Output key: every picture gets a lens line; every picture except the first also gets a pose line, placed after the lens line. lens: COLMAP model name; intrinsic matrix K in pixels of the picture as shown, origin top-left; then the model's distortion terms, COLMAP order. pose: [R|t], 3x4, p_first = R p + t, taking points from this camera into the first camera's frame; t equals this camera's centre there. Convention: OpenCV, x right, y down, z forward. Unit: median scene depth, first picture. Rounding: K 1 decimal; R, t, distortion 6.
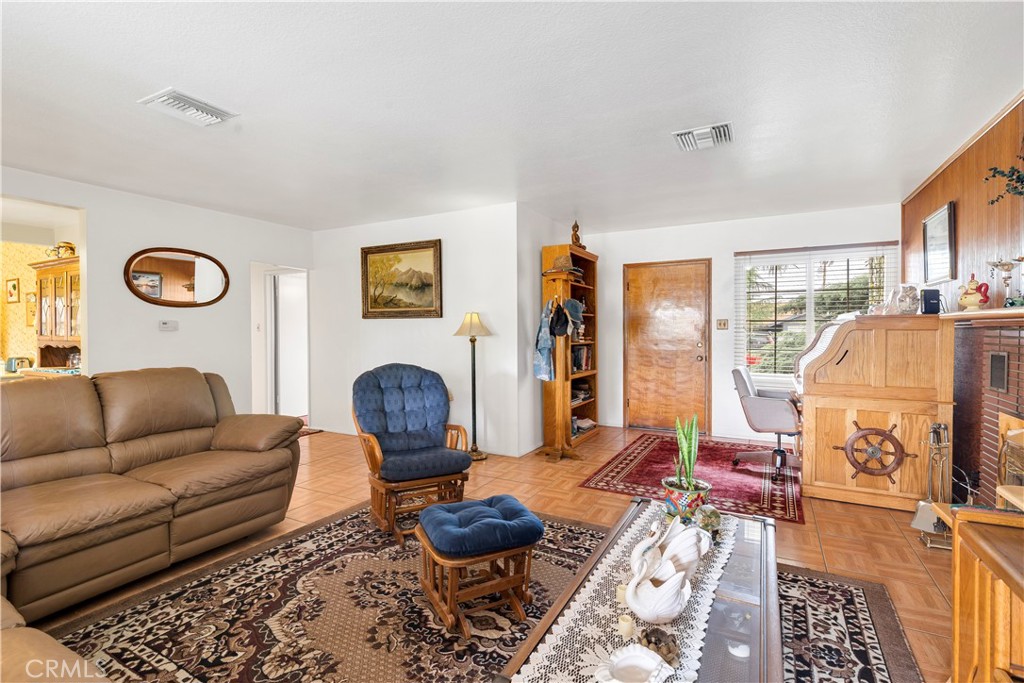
lens RADIAL K [[479.1, 0, 503.1], [0, 479.1, 335.1], [0, 0, 1]] dist [0.004539, -0.002484]
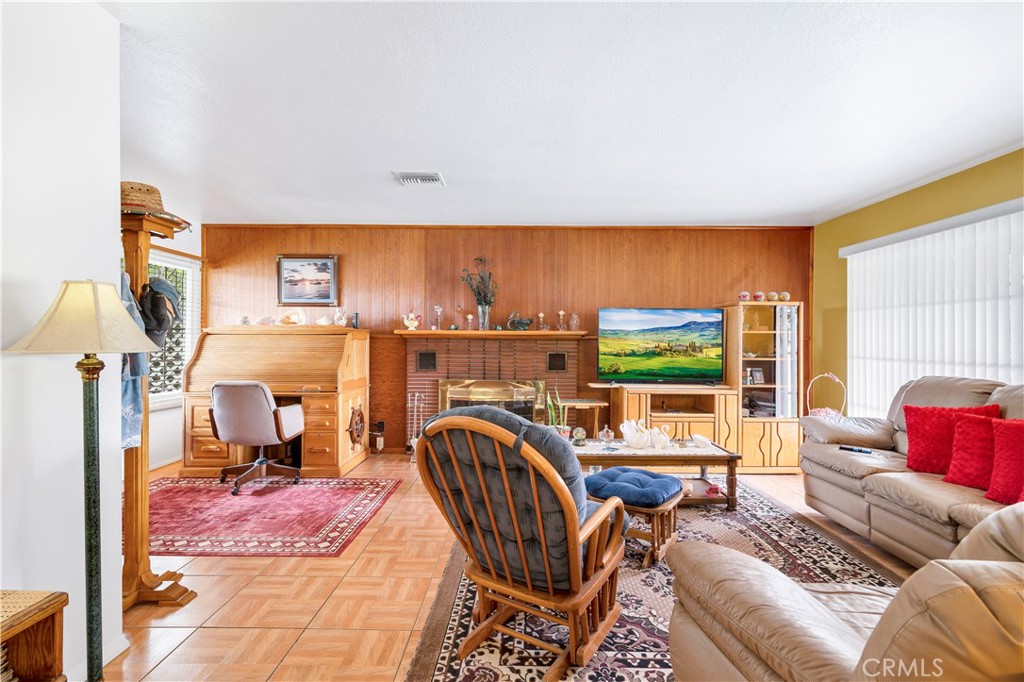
lens RADIAL K [[479.1, 0, 523.2], [0, 479.1, 342.7], [0, 0, 1]] dist [0.004539, -0.002484]
pose [[-0.498428, -0.002769, 0.866927, -0.832067], [0.006184, 0.999958, 0.006749, -0.010707], [-0.866909, 0.008725, -0.498390, 1.530771]]
